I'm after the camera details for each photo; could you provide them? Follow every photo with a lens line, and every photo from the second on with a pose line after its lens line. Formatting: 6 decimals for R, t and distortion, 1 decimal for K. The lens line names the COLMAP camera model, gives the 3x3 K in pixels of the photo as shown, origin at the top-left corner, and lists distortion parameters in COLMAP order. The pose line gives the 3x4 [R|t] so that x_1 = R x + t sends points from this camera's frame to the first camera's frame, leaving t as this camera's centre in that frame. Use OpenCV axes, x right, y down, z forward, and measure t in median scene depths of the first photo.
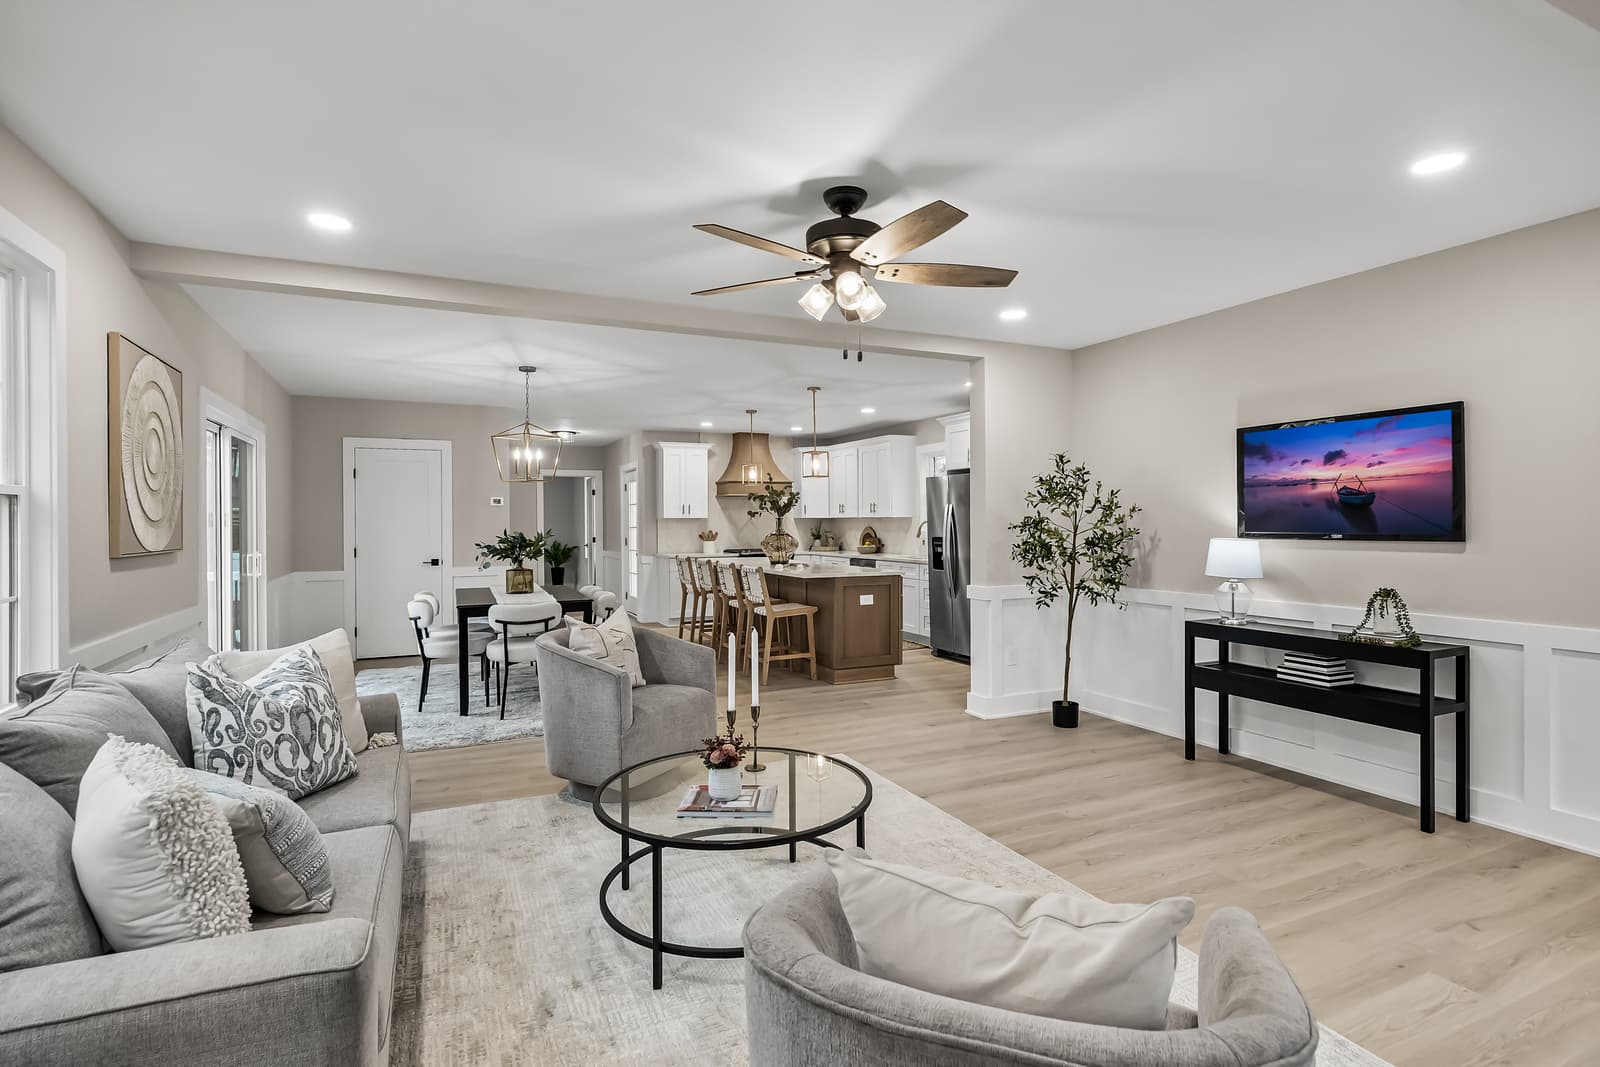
lens RADIAL K [[780.4, 0, 798.1], [0, 780.4, 529.6], [0, 0, 1]] dist [0.000255, 0.000003]
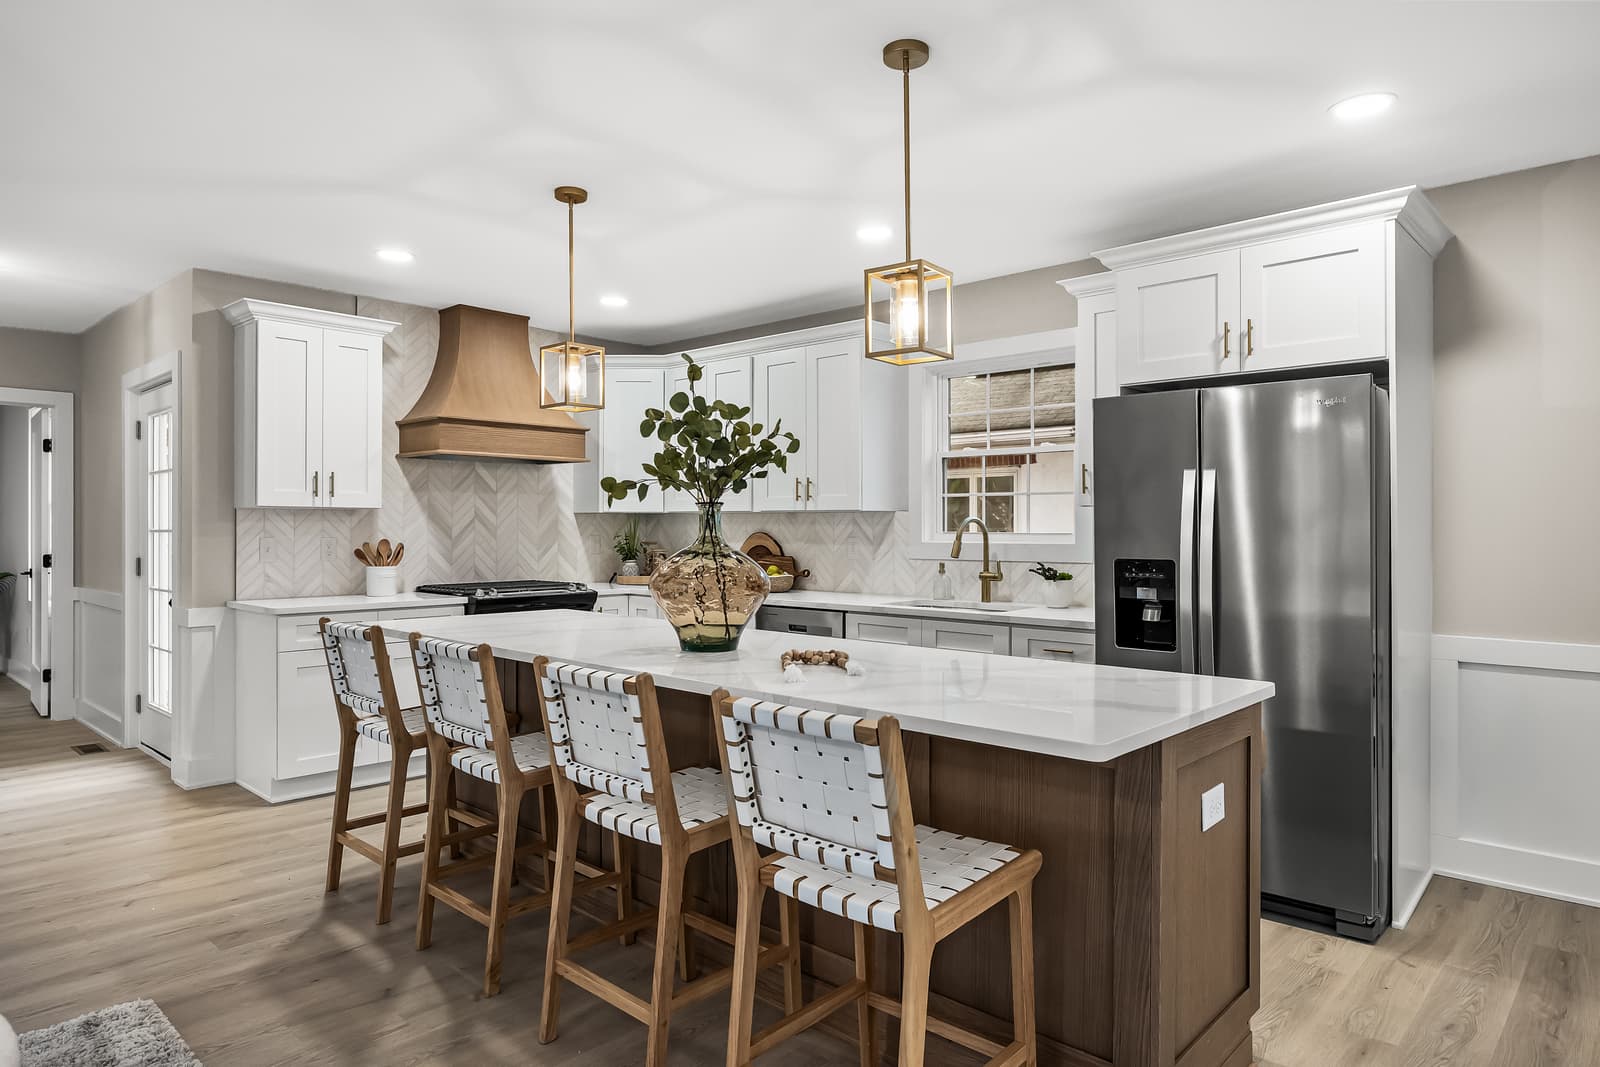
lens RADIAL K [[945.3, 0, 805.5], [0, 945.3, 528.6], [0, 0, 1]] dist [-0.006607, -0.001022]
pose [[0.923506, 0.007092, 0.383518, -0.098708], [-0.003263, 0.999938, -0.010635, 0.000055], [-0.383570, 0.008570, 0.923472, 0.463112]]
